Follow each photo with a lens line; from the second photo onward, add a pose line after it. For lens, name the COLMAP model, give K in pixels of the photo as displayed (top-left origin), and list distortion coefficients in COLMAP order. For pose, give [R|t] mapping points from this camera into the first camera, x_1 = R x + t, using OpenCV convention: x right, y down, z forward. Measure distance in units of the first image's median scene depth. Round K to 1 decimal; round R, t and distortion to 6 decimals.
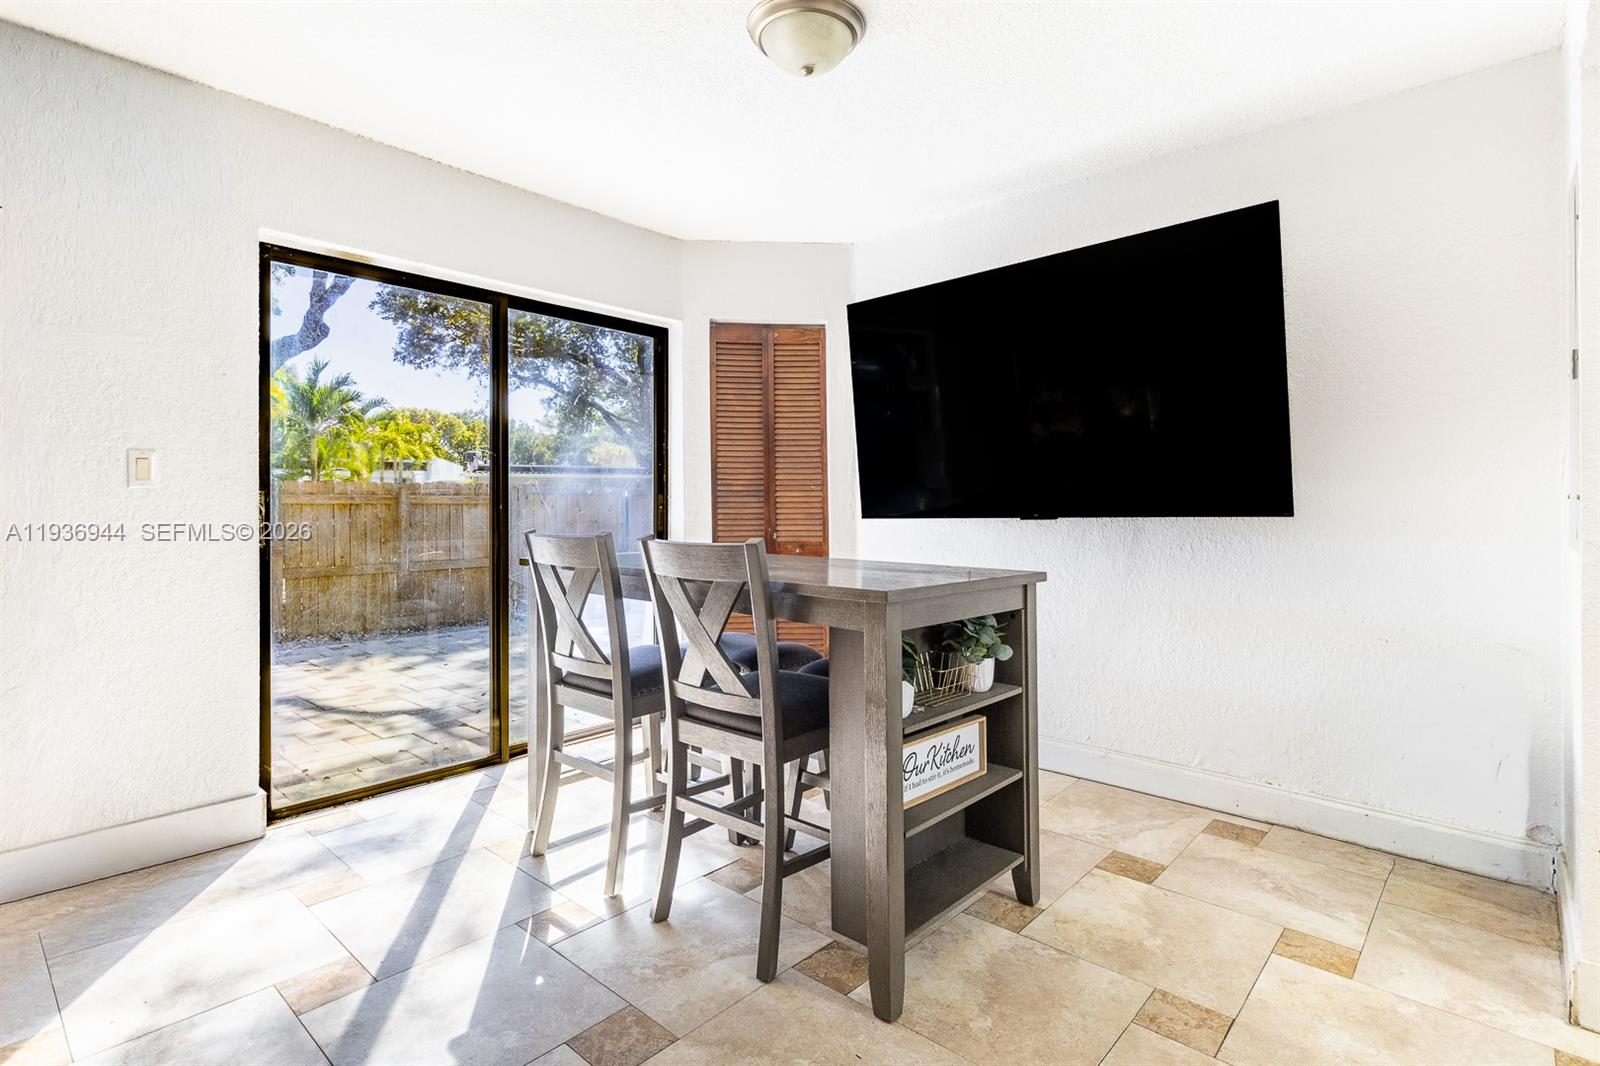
lens RADIAL K [[793.5, 0, 800.0], [0, 793.5, 533.0], [0, 0, 1]] dist [0.000185, 0.000010]
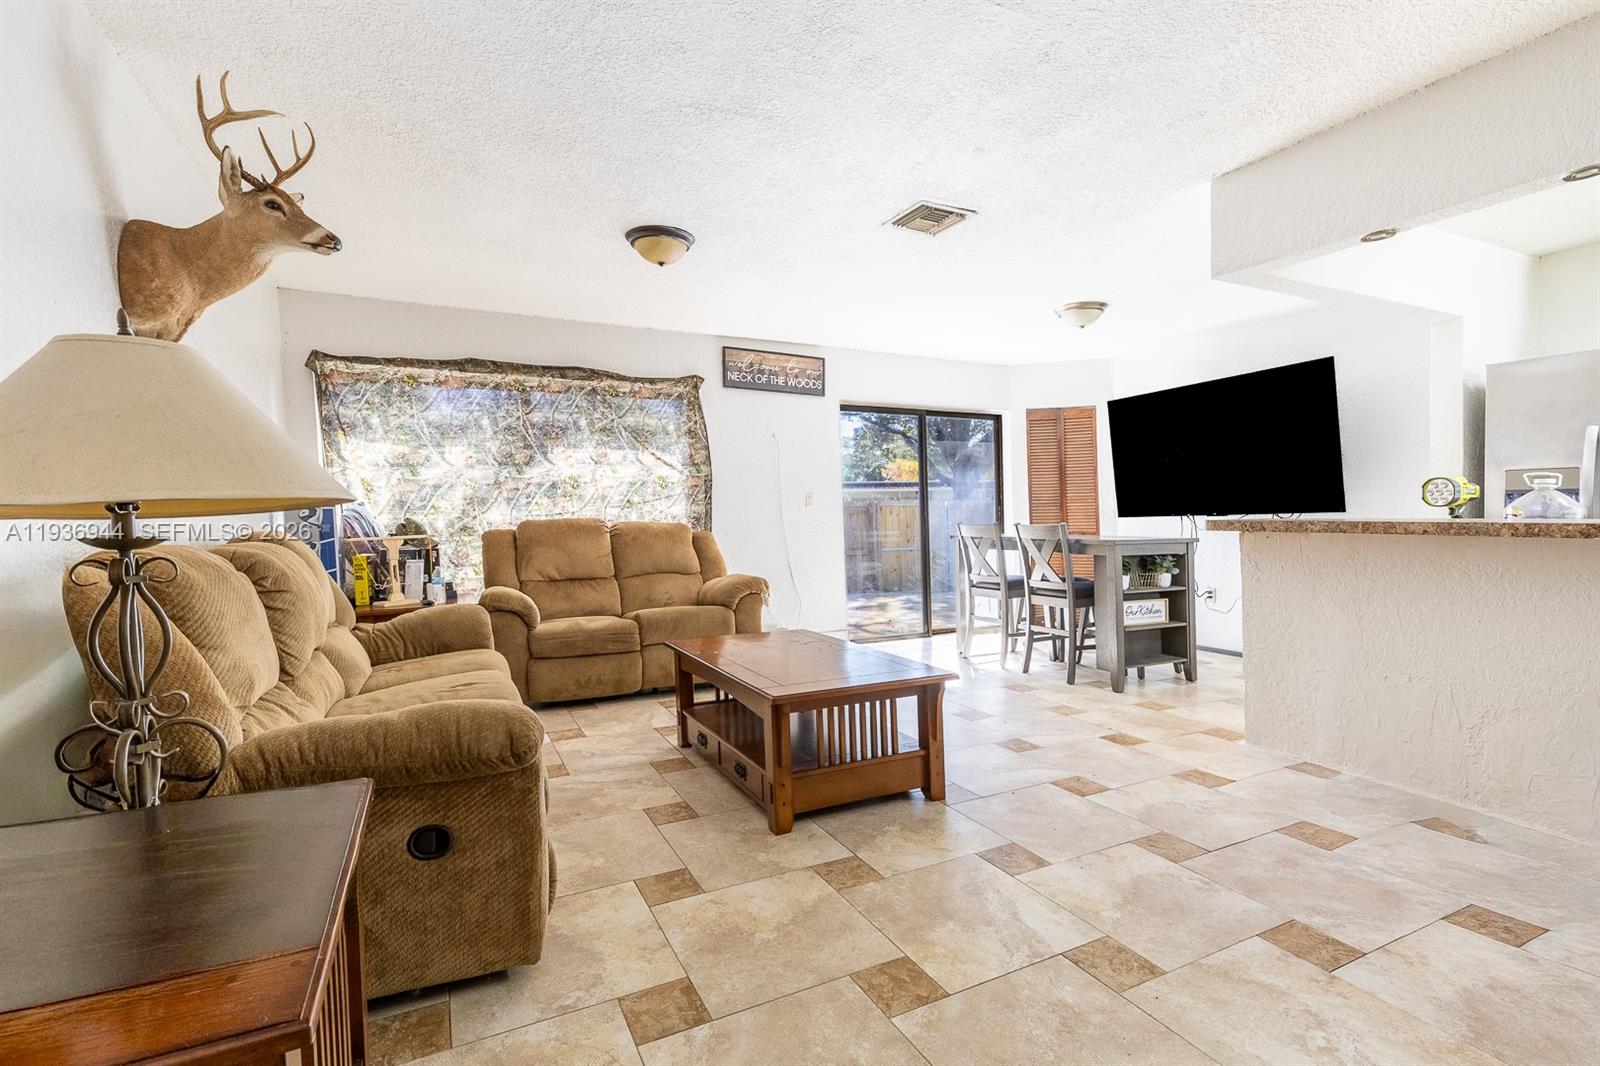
lens RADIAL K [[730.1, 0, 792.5], [0, 730.1, 508.0], [0, 0, 1]] dist [0.001195, 0.000106]
pose [[0.927837, -0.019849, -0.372457, 0.013061], [0.003090, 0.998958, -0.045539, 0.057102], [0.372973, 0.041102, 0.926931, -1.379764]]
